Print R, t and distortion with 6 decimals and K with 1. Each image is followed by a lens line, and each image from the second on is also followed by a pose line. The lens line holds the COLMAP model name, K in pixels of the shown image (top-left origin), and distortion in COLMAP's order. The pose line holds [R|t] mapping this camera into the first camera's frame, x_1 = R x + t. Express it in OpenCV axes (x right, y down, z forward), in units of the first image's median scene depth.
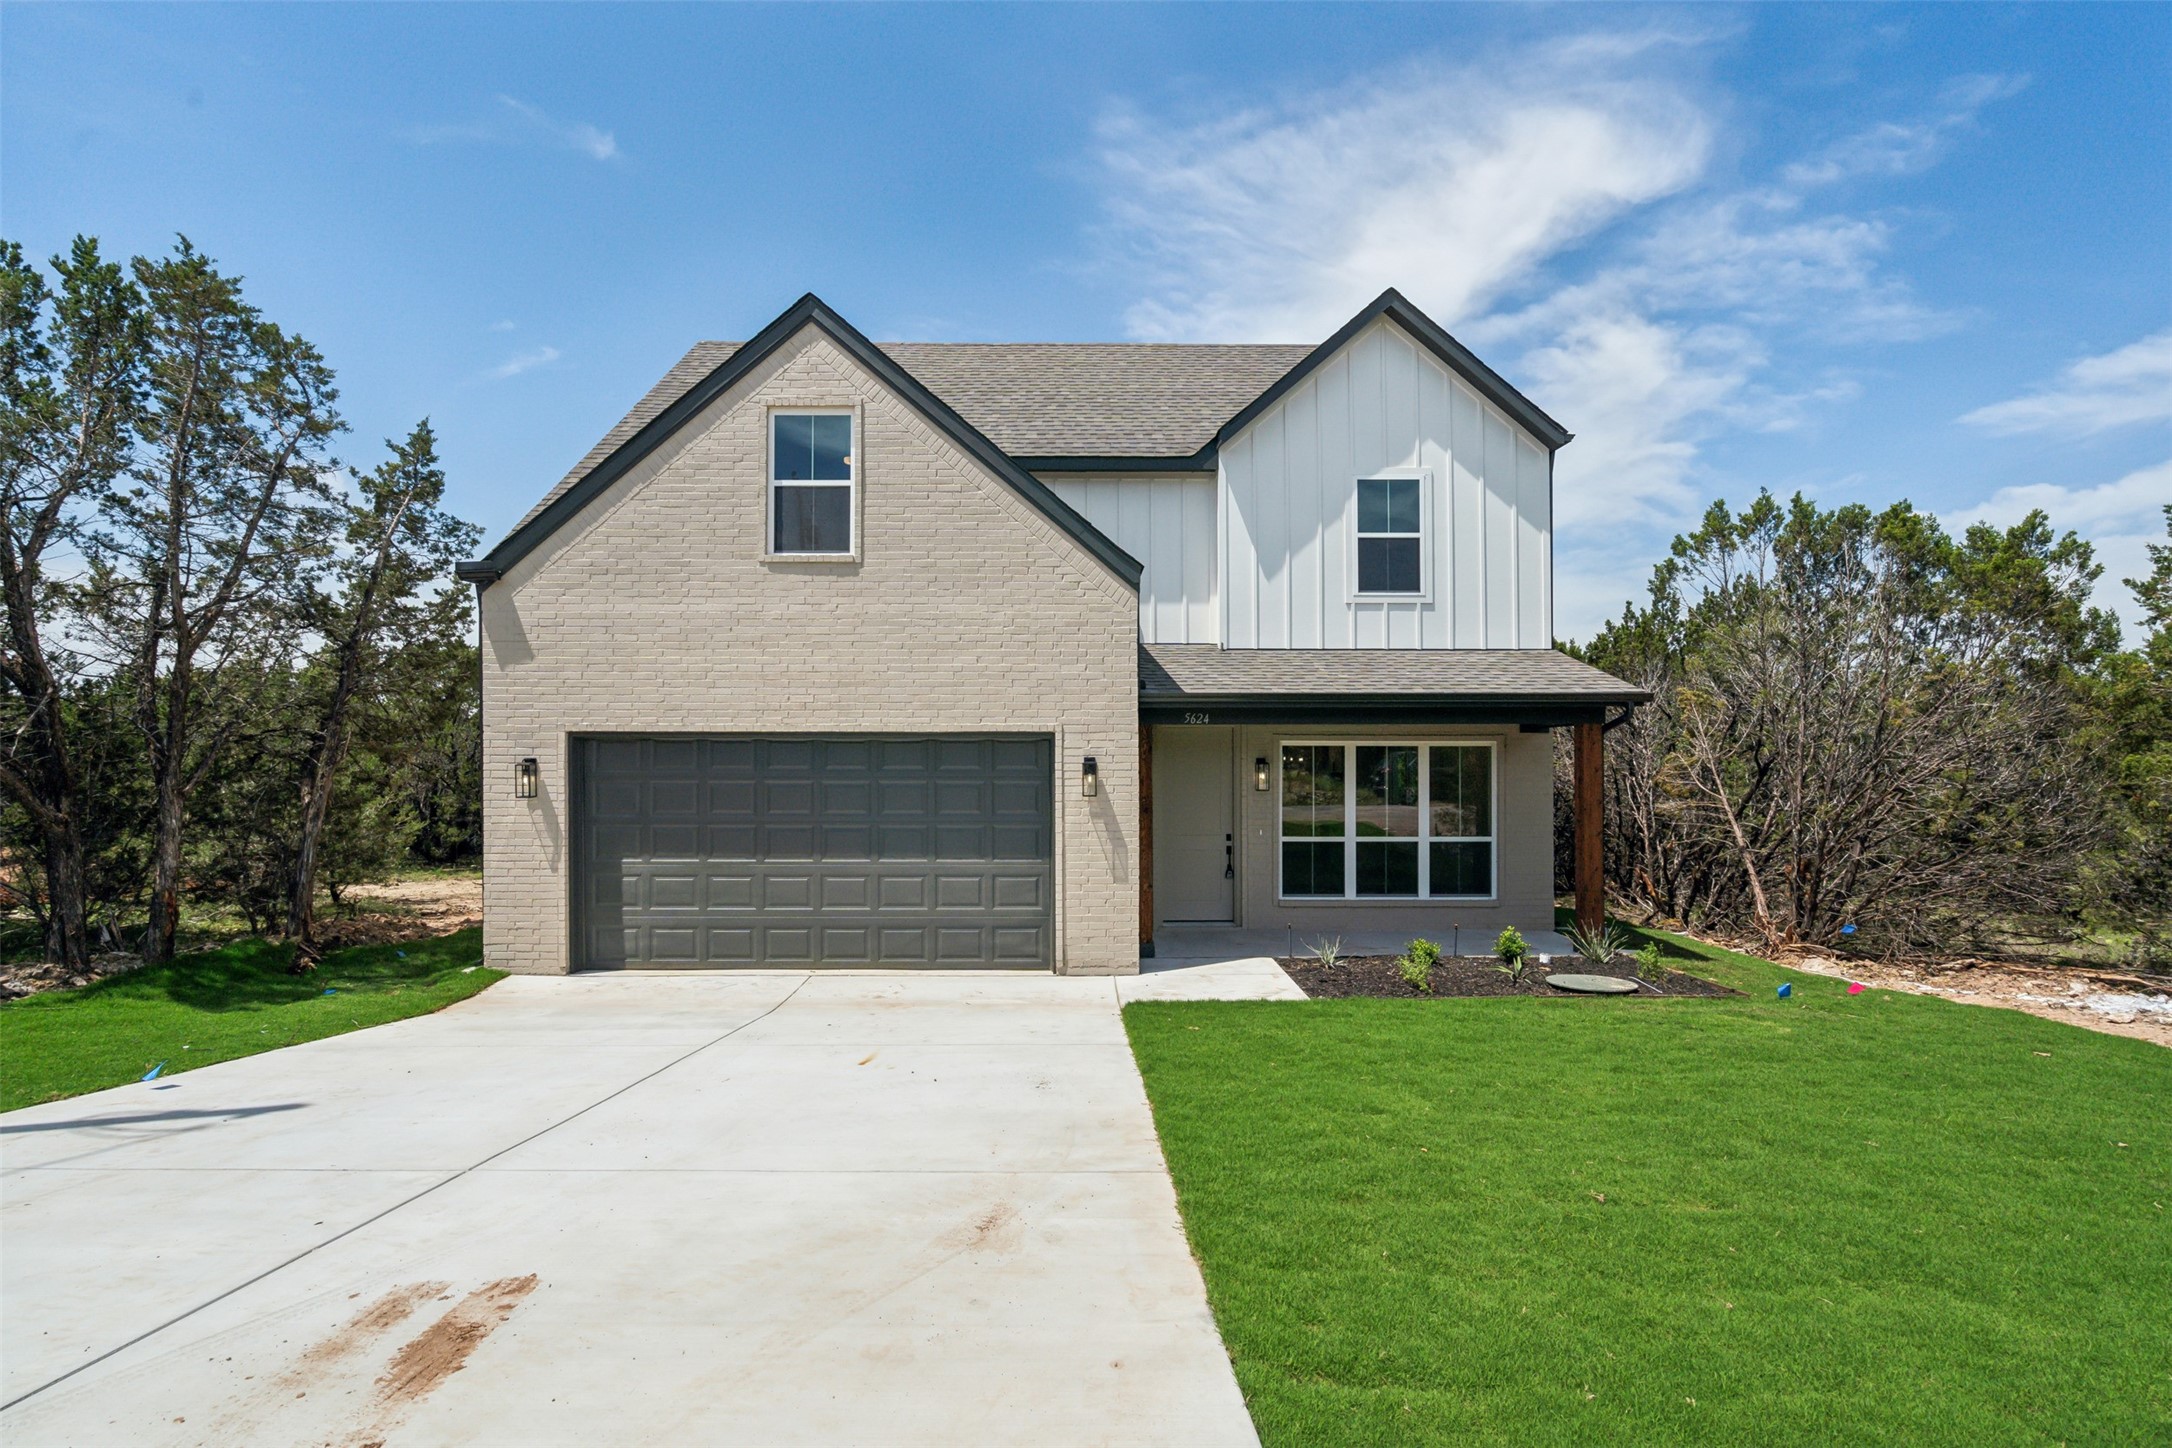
lens RADIAL K [[1000.0, 0, 1069.4], [0, 1000.0, 756.4], [0, 0, 1]] dist [0.001192, -0.001100]
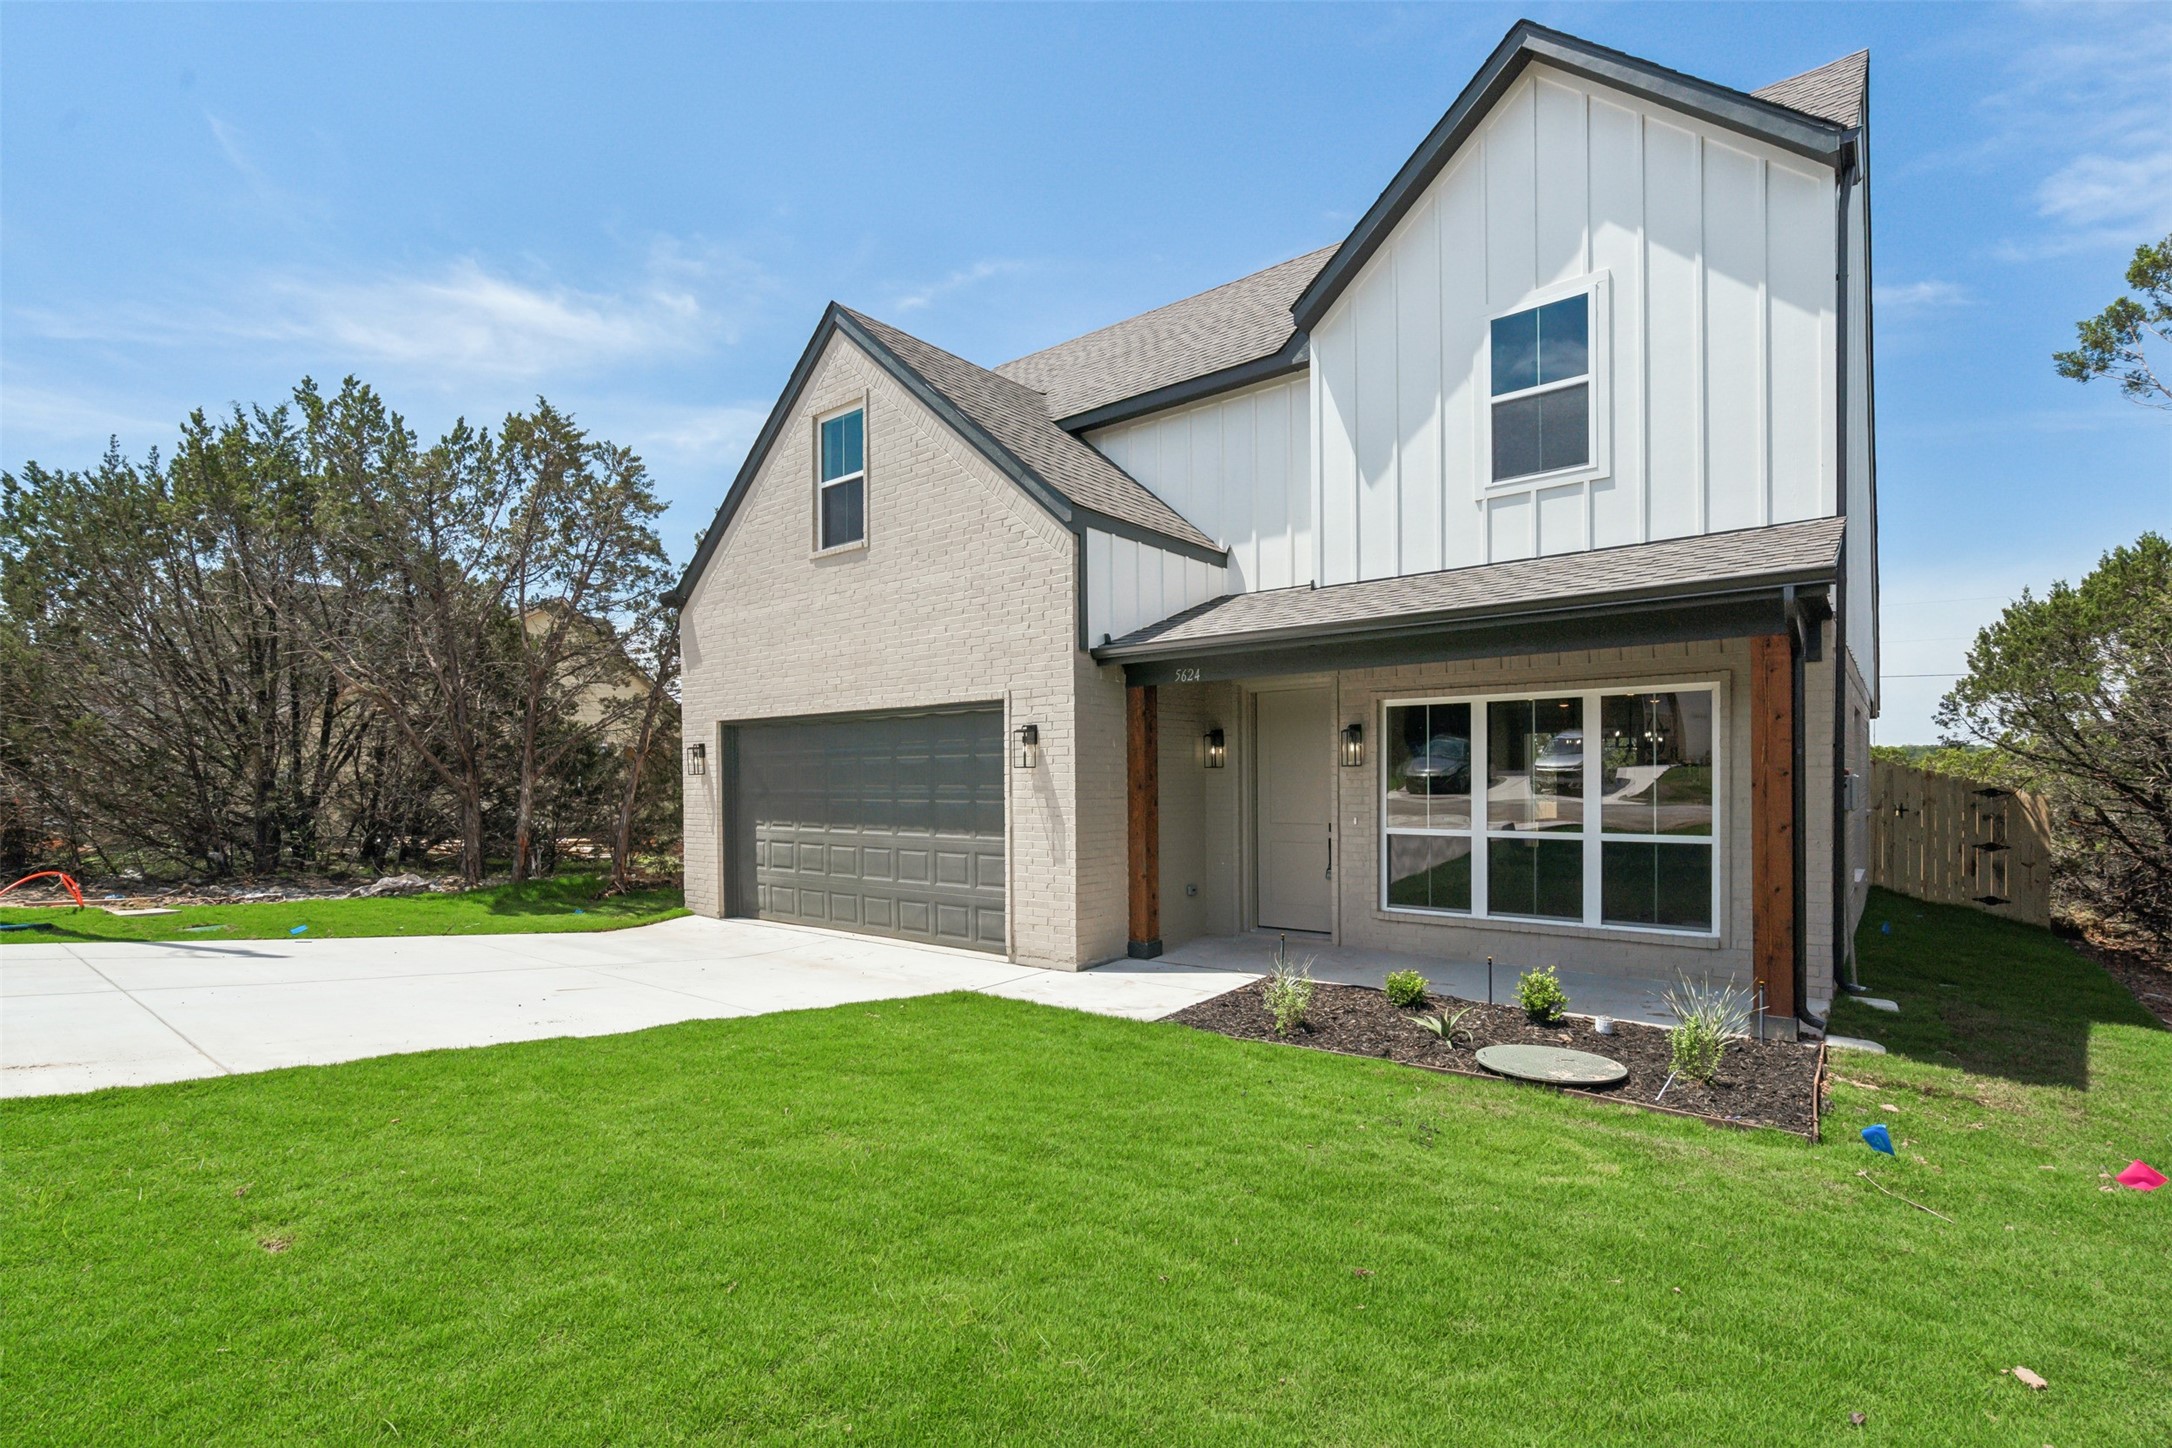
lens RADIAL K [[1000.0, 0, 1086.7], [0, 1000.0, 790.7], [0, 0, 1]] dist [0.001192, -0.001100]
pose [[0.776007, 0.001700, -0.630722, 0.623887], [0.011844, 0.999781, 0.017266, 0.044862], [0.630613, -0.020869, 0.775816, 0.330310]]
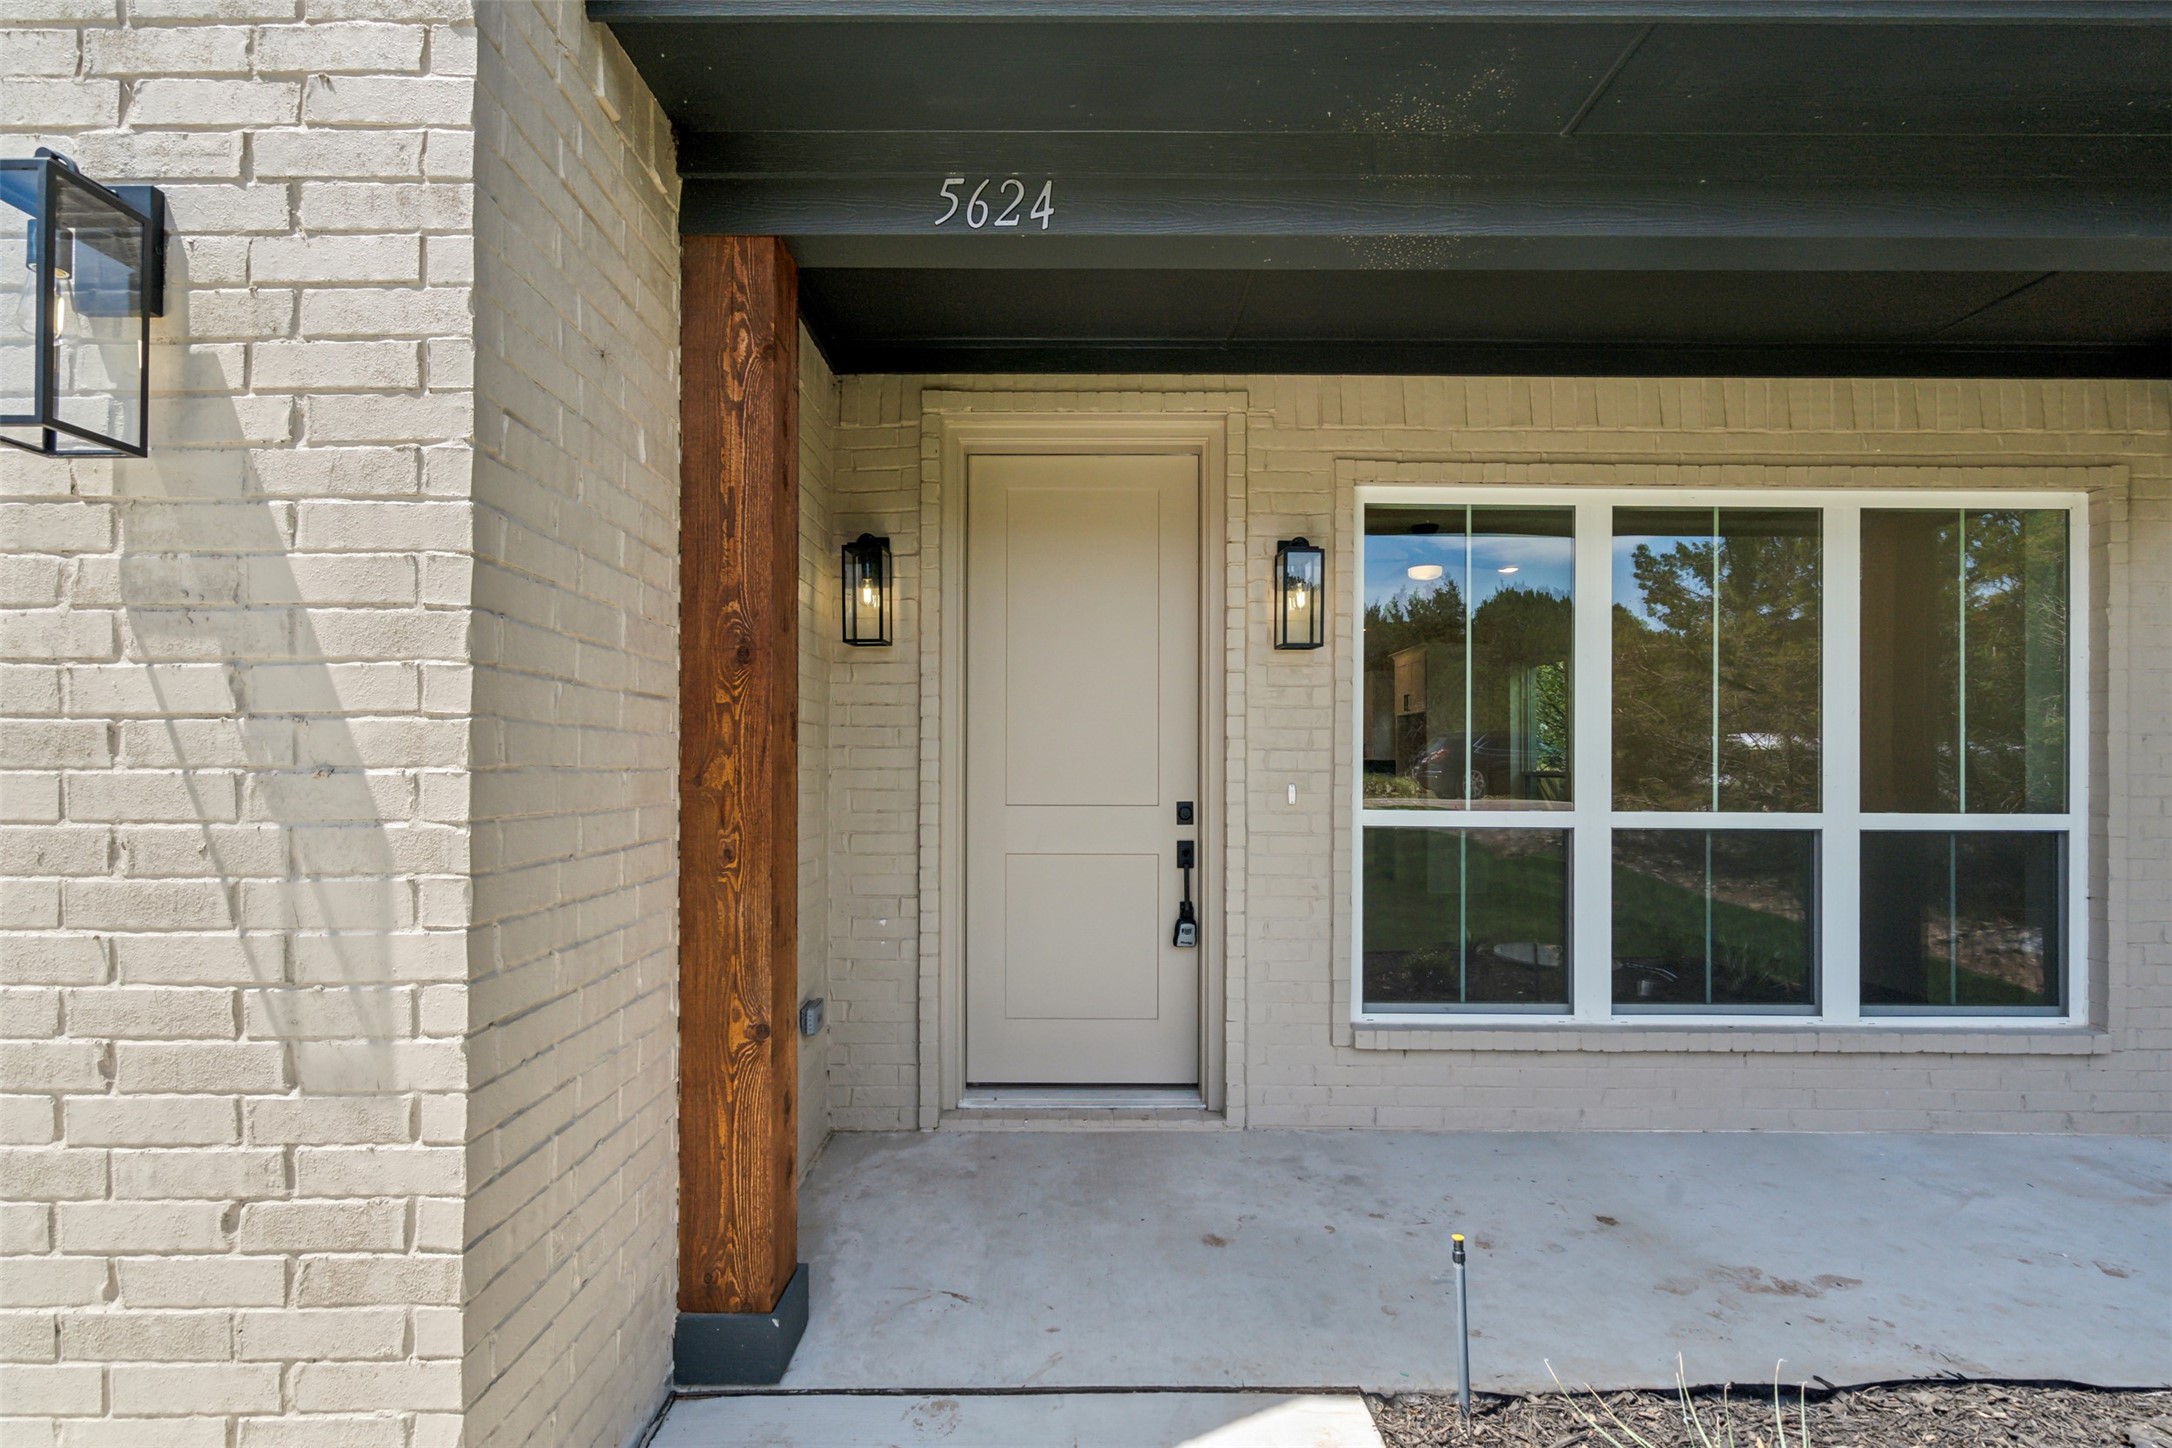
lens RADIAL K [[1000.0, 0, 1072.3], [0, 1000.0, 759.0], [0, 0, 1]] dist [0.001192, -0.001100]
pose [[0.999984, 0.005565, 0.000871, 0.153526], [-0.005566, 0.999984, 0.001047, 0.079645], [-0.000865, -0.001052, 0.999999, 0.855861]]
